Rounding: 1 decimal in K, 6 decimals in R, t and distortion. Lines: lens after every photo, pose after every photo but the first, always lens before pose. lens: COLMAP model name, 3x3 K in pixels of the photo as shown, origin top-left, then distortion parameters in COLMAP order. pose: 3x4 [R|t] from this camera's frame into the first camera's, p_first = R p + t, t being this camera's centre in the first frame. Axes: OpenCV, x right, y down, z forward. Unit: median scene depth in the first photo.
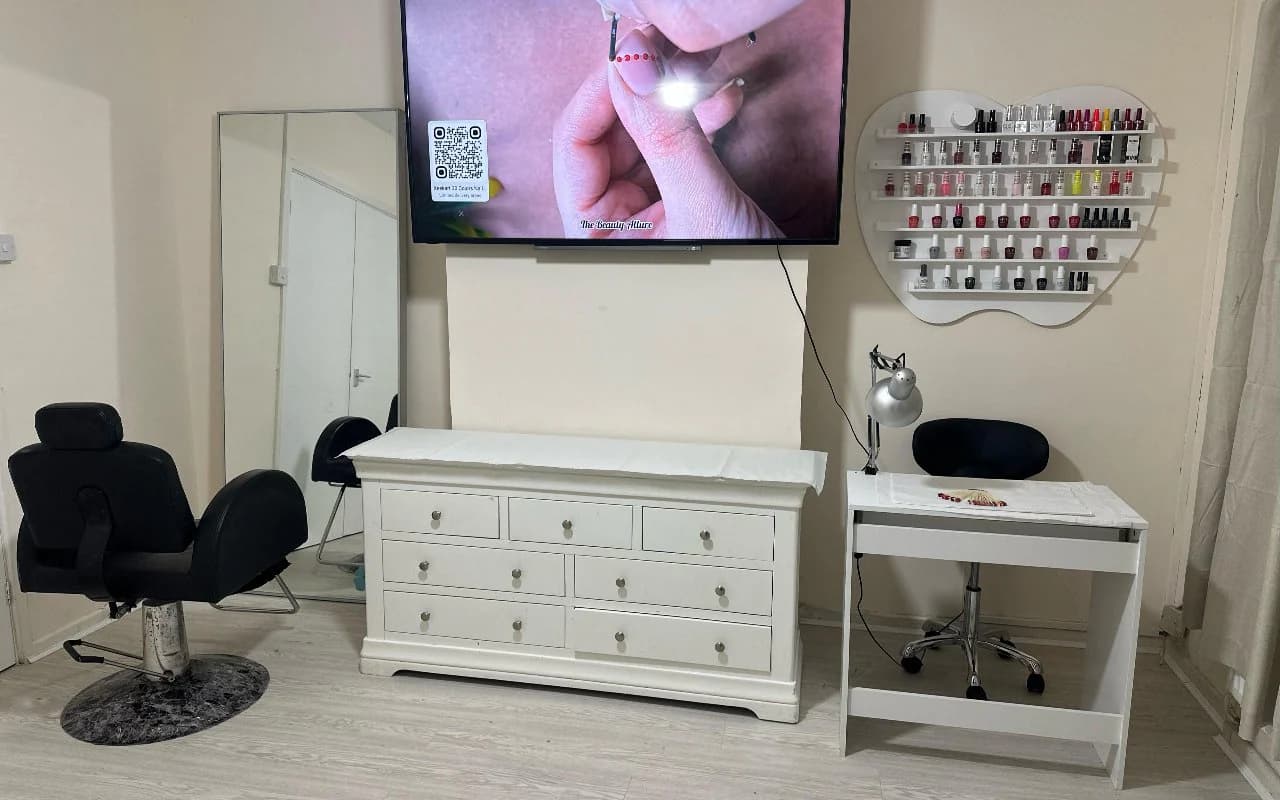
lens RADIAL K [[910.9, 0, 607.2], [0, 910.9, 405.0], [0, 0, 1]] dist [0.009174, -0.055398]
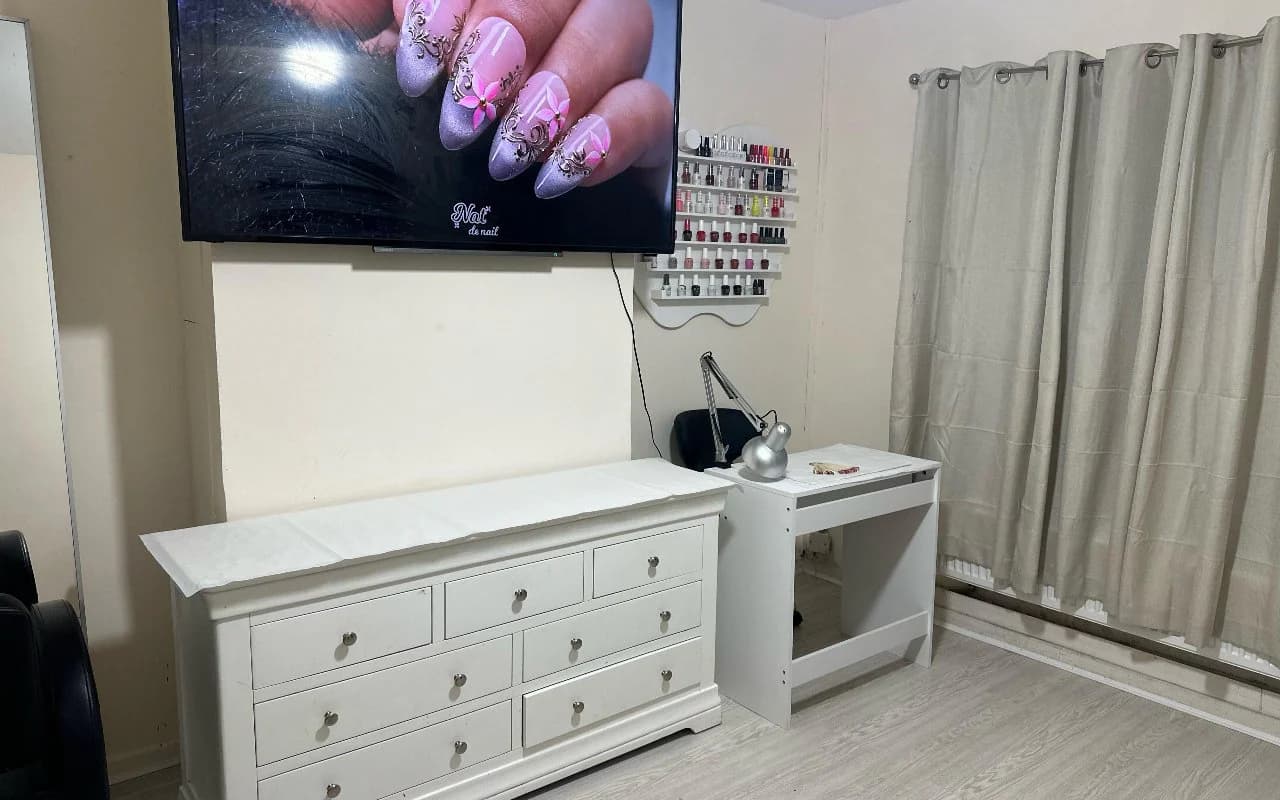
lens RADIAL K [[910.9, 0, 645.0], [0, 910.9, 411.2], [0, 0, 1]] dist [0.009174, -0.055398]
pose [[0.607196, -0.116945, 0.785899, -0.562875], [0.125983, 0.990767, 0.050093, -0.053228], [-0.784500, 0.068594, 0.616323, 0.388813]]
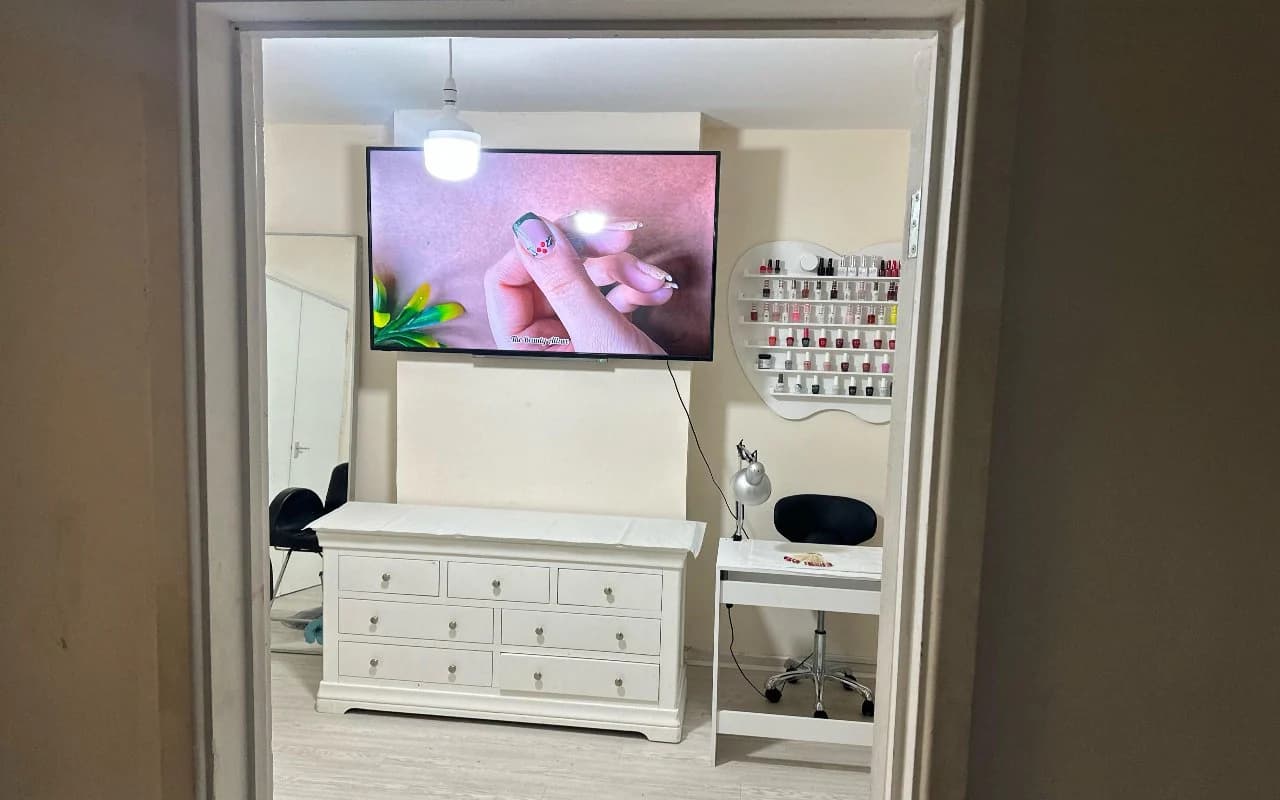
lens RADIAL K [[910.9, 0, 632.6], [0, 910.9, 389.7], [0, 0, 1]] dist [0.009174, -0.055398]
pose [[0.992856, 0.015214, 0.118348, -0.009668], [-0.006104, 0.997016, -0.076959, -0.034776], [-0.119165, 0.075687, 0.989985, -0.249341]]
